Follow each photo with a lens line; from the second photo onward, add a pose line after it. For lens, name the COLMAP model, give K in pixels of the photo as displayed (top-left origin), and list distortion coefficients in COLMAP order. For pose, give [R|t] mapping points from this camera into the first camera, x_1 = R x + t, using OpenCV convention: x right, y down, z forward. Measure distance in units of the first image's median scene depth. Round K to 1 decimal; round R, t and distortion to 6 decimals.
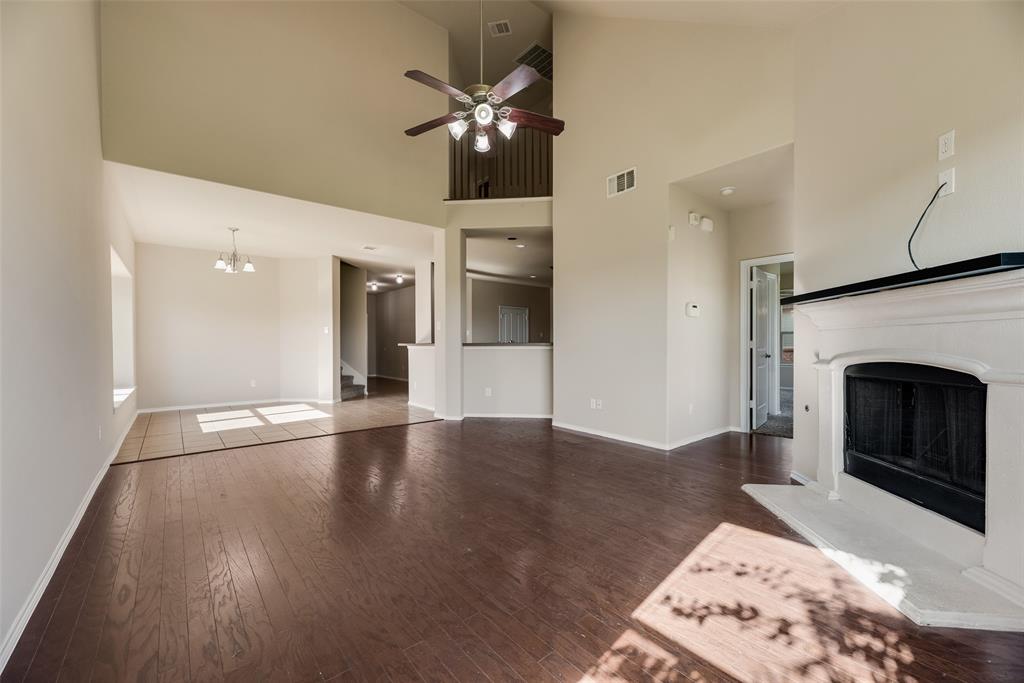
lens RADIAL K [[412.3, 0, 513.0], [0, 412.3, 347.3], [0, 0, 1]] dist [0.001773, 0.000188]
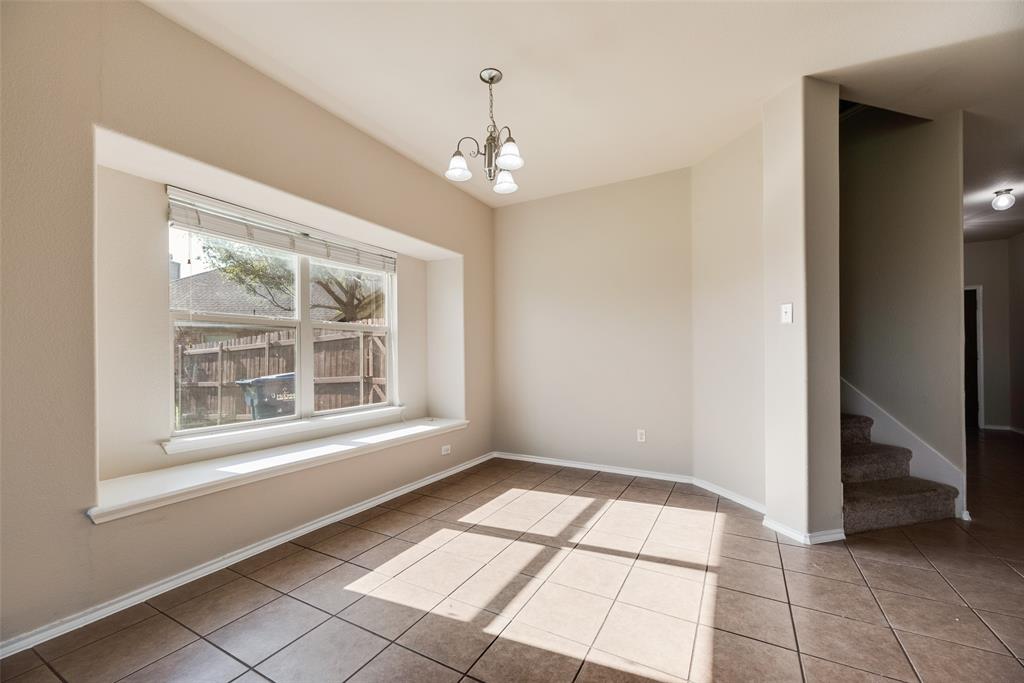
lens RADIAL K [[413.9, 0, 510.4], [0, 413.9, 354.6], [0, 0, 1]] dist [0.000415, -0.000089]
pose [[0.362560, -0.007035, -0.931934, -0.213074], [-0.003091, 0.999957, -0.008751, -0.004697], [0.931955, 0.006053, 0.362523, 0.644558]]
